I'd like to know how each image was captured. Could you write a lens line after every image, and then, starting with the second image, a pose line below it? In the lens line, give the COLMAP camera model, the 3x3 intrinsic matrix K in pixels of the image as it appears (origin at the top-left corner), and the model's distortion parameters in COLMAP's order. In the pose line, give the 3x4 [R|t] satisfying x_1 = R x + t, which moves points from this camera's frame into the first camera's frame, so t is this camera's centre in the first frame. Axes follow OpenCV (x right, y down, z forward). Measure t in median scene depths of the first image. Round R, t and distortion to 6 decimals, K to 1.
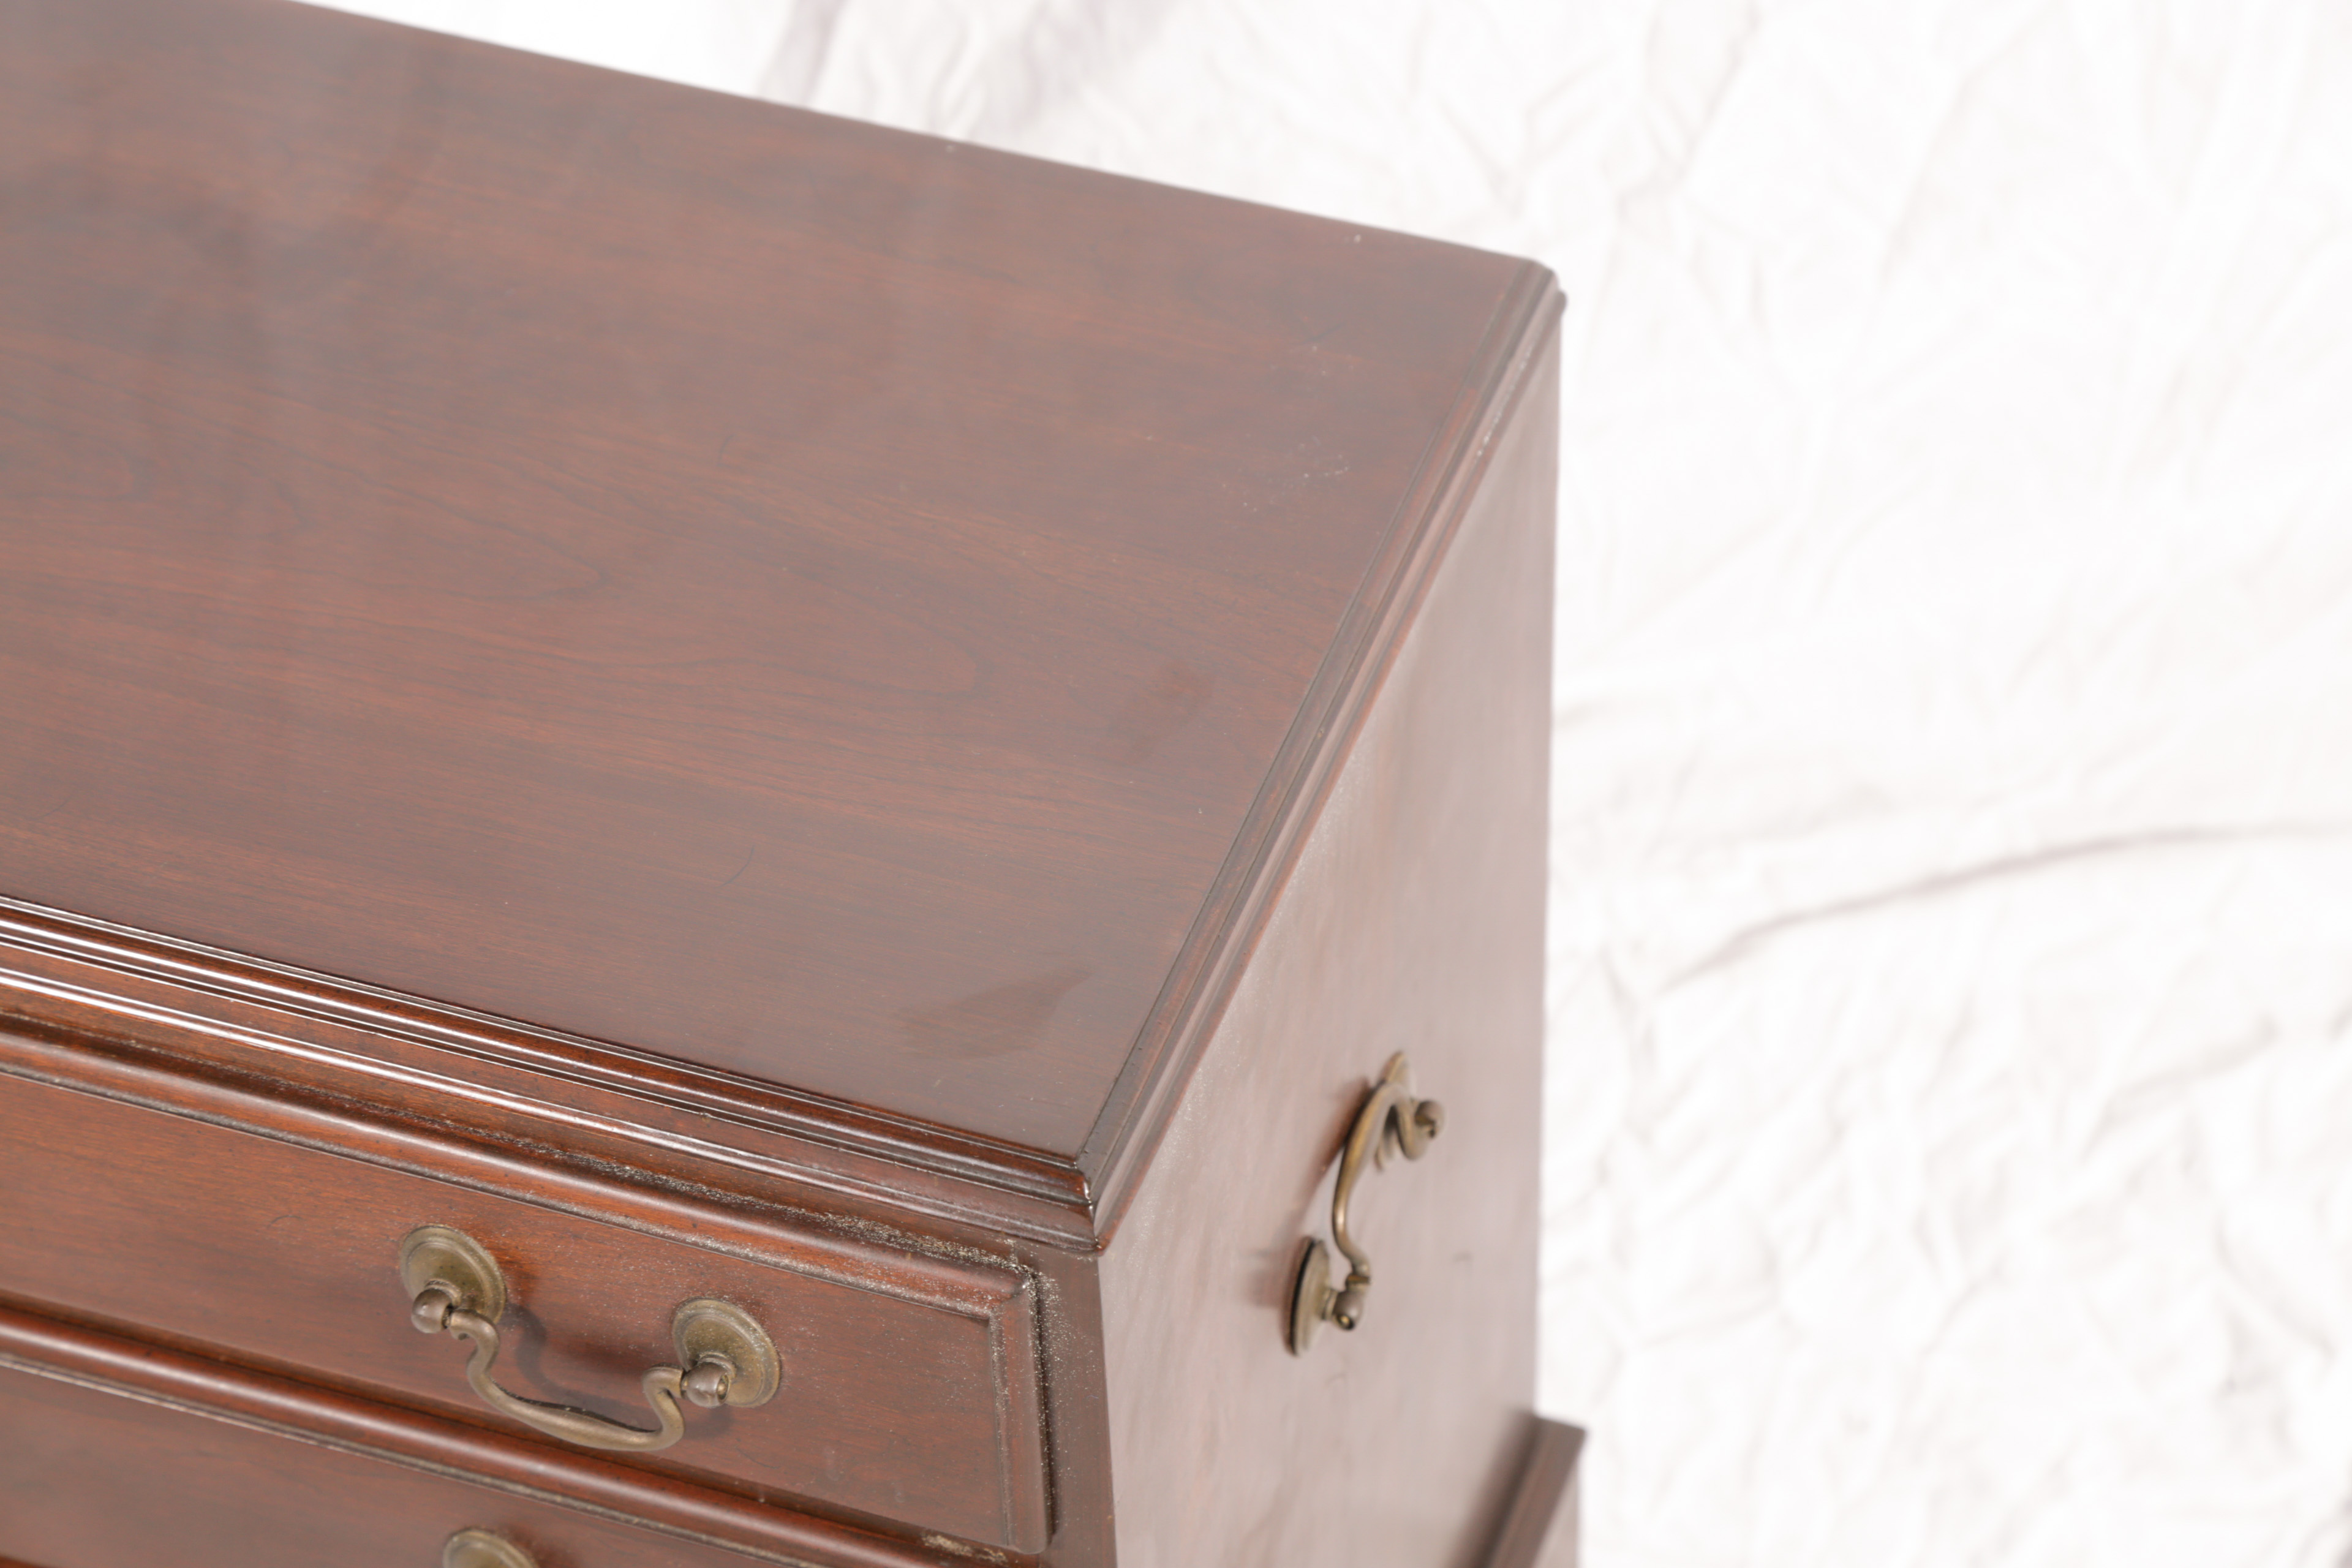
lens RADIAL K [[6065.9, 0, 1177.1], [0, 6065.9, 769.5], [0, 0, 1]] dist [0.542016, -0.621844]
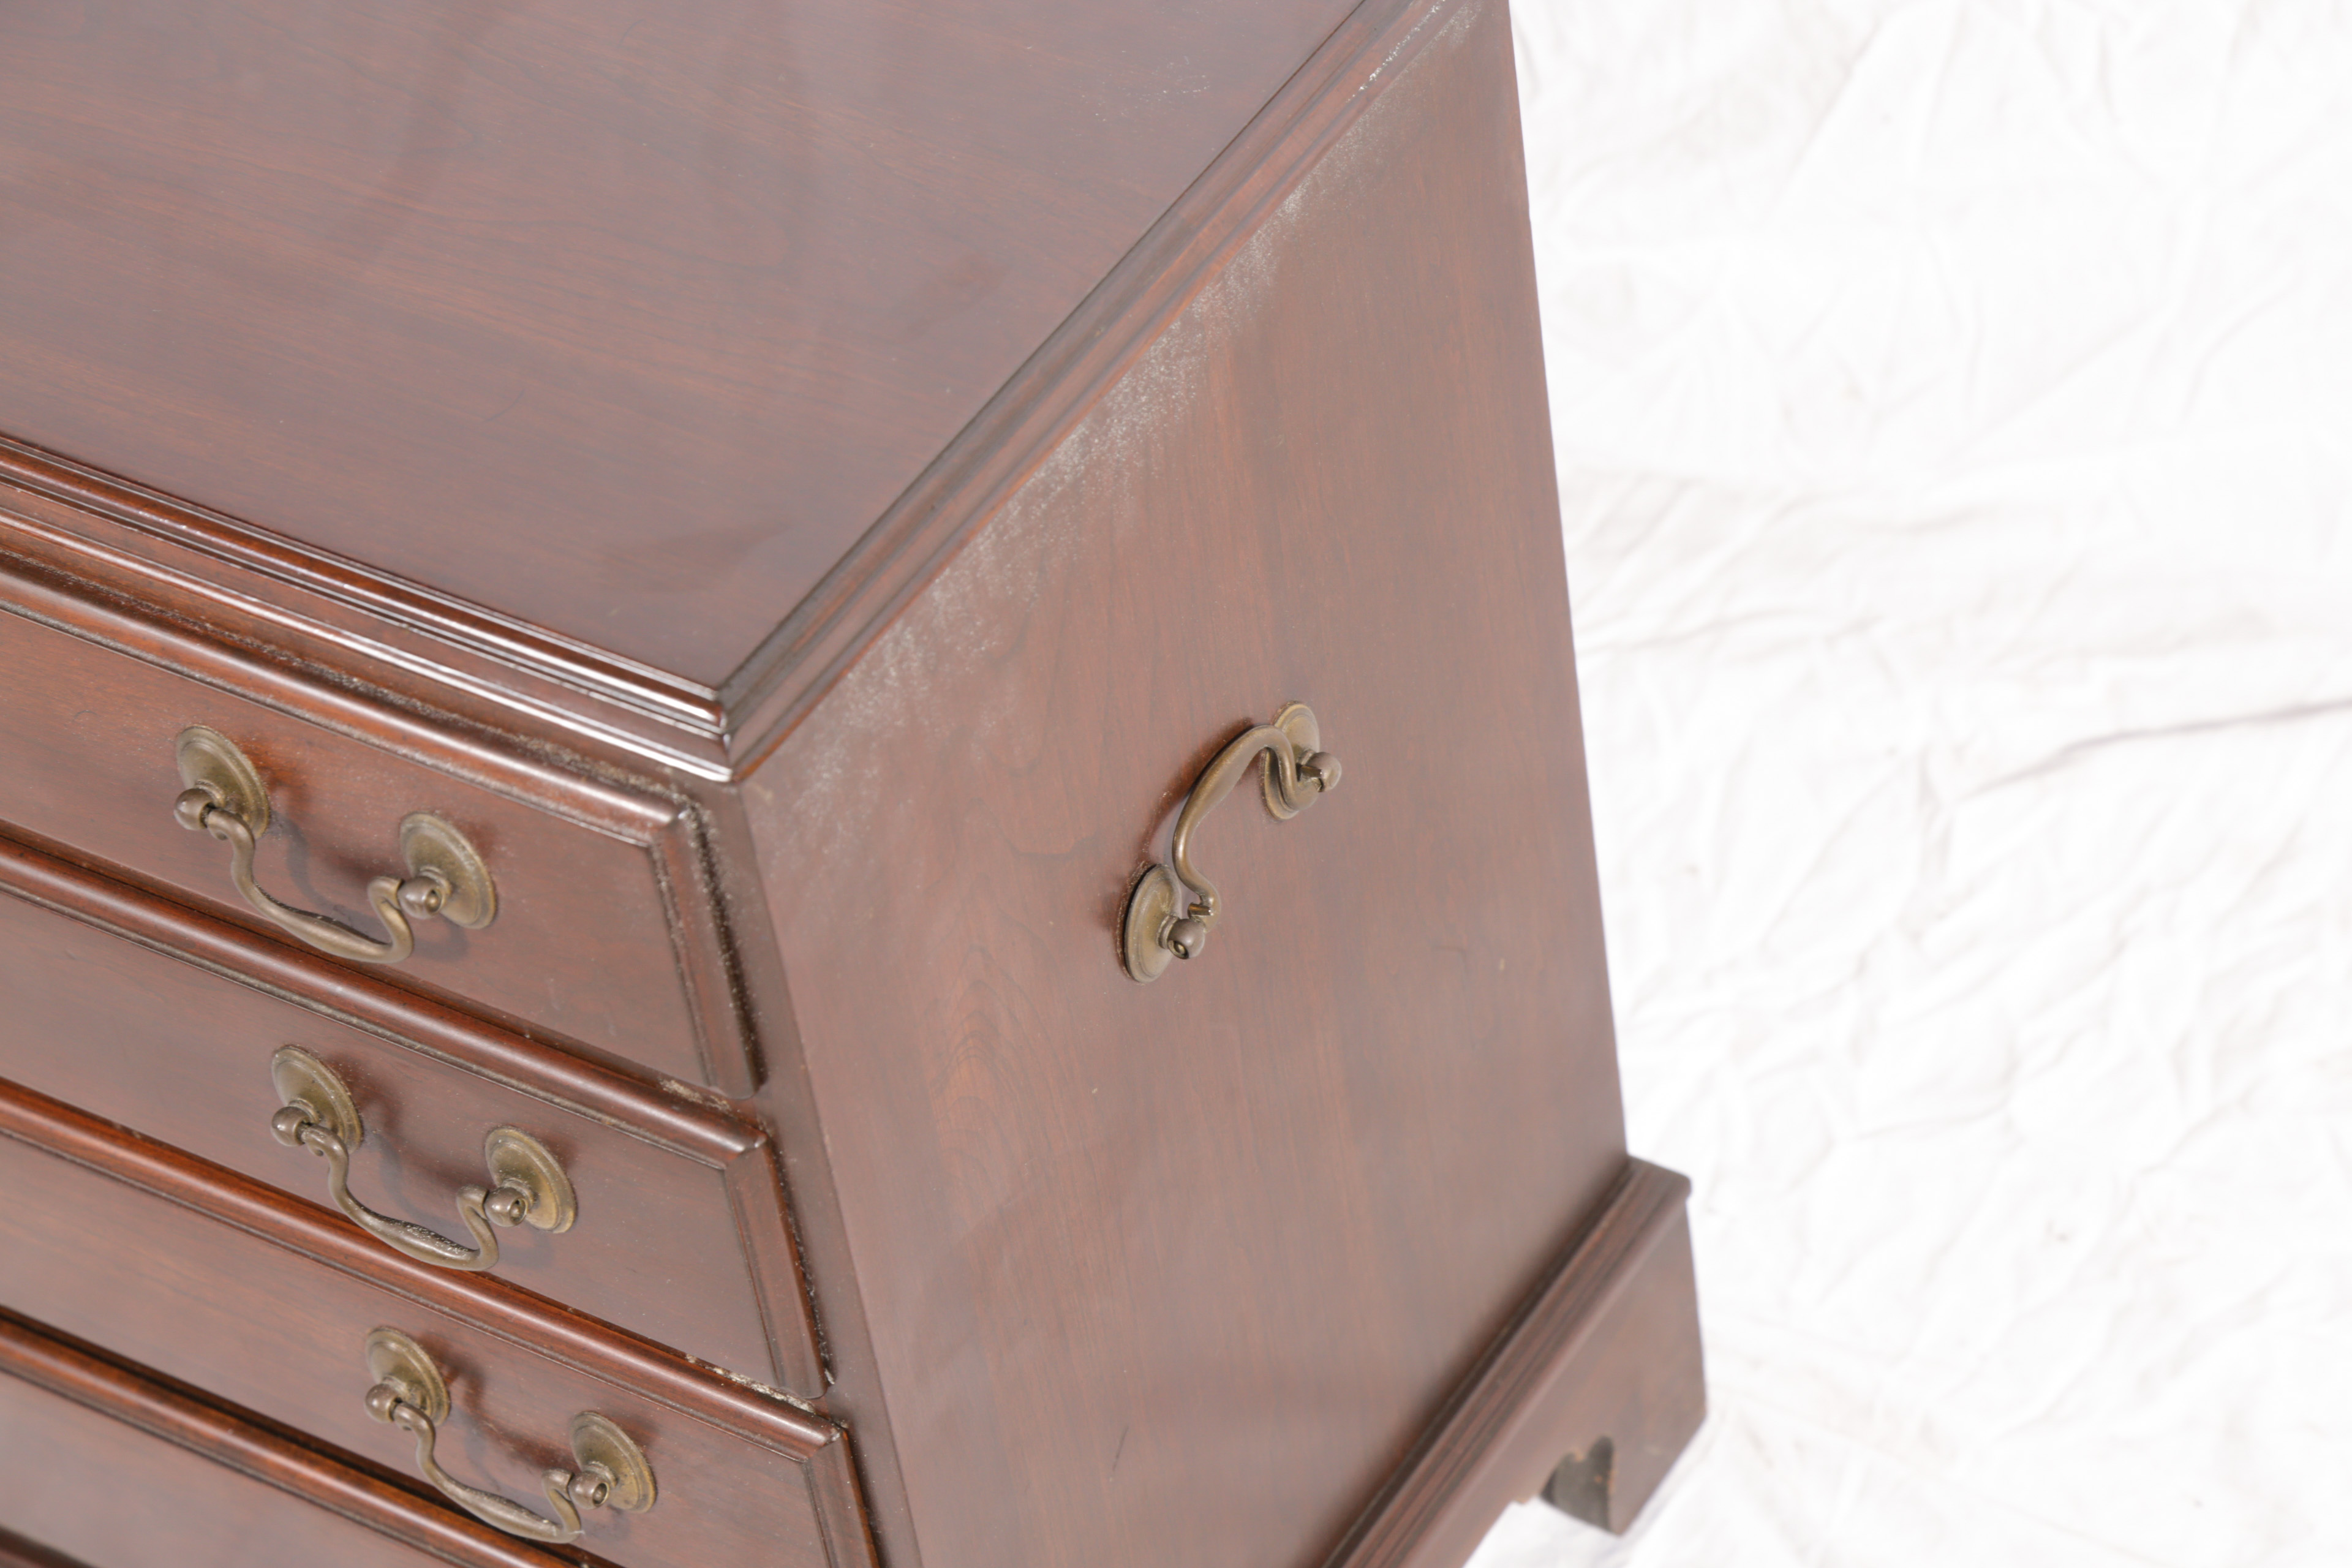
lens RADIAL K [[6539.2, 0, 1167.1], [0, 6539.2, 774.1], [0, 0, 1]] dist [0.558184, 0.412369]
pose [[0.971238, 0.084552, -0.222592, 0.291988], [-0.086665, 0.996237, 0.000274, 0.068161], [0.221778, 0.019025, 0.974912, -0.062592]]
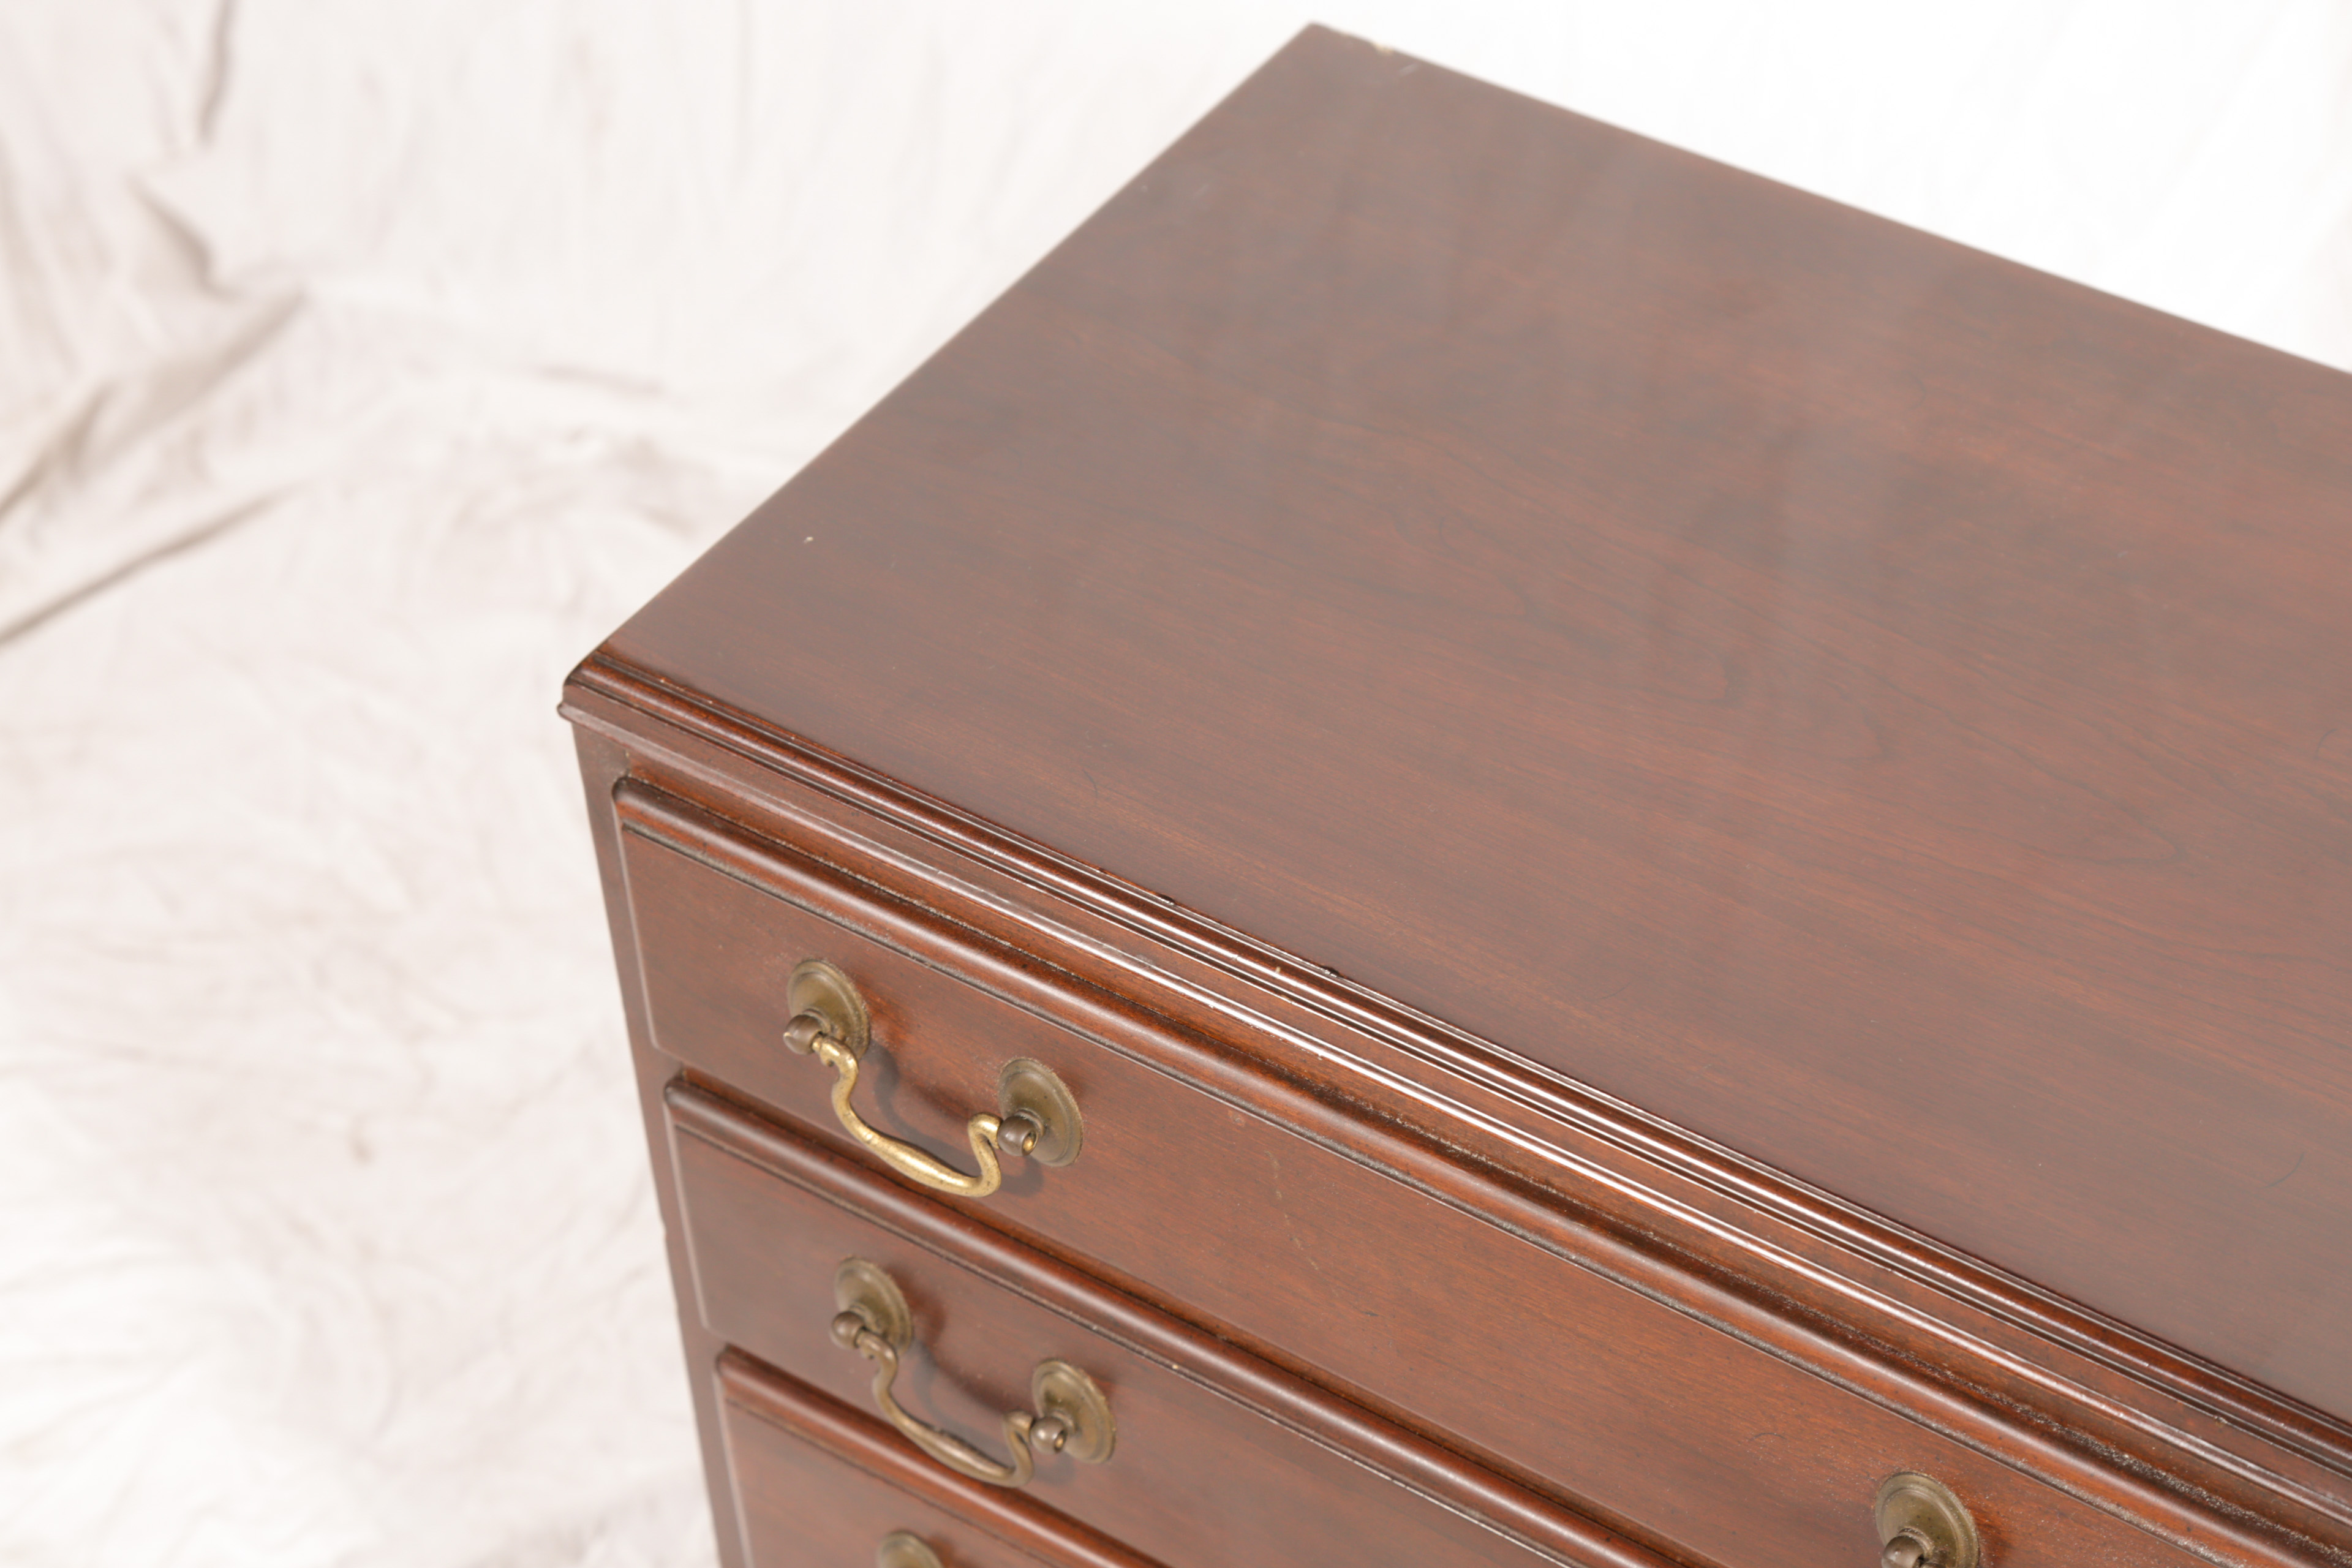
lens RADIAL K [[6065.9, 0, 1177.1], [0, 6065.9, 769.5], [0, 0, 1]] dist [0.542016, -0.621844]
pose [[0.963224, 0.157348, -0.217811, -0.037736], [-0.165170, 0.986100, -0.018066, -0.000221], [0.211941, 0.053378, 0.975824, -0.004310]]
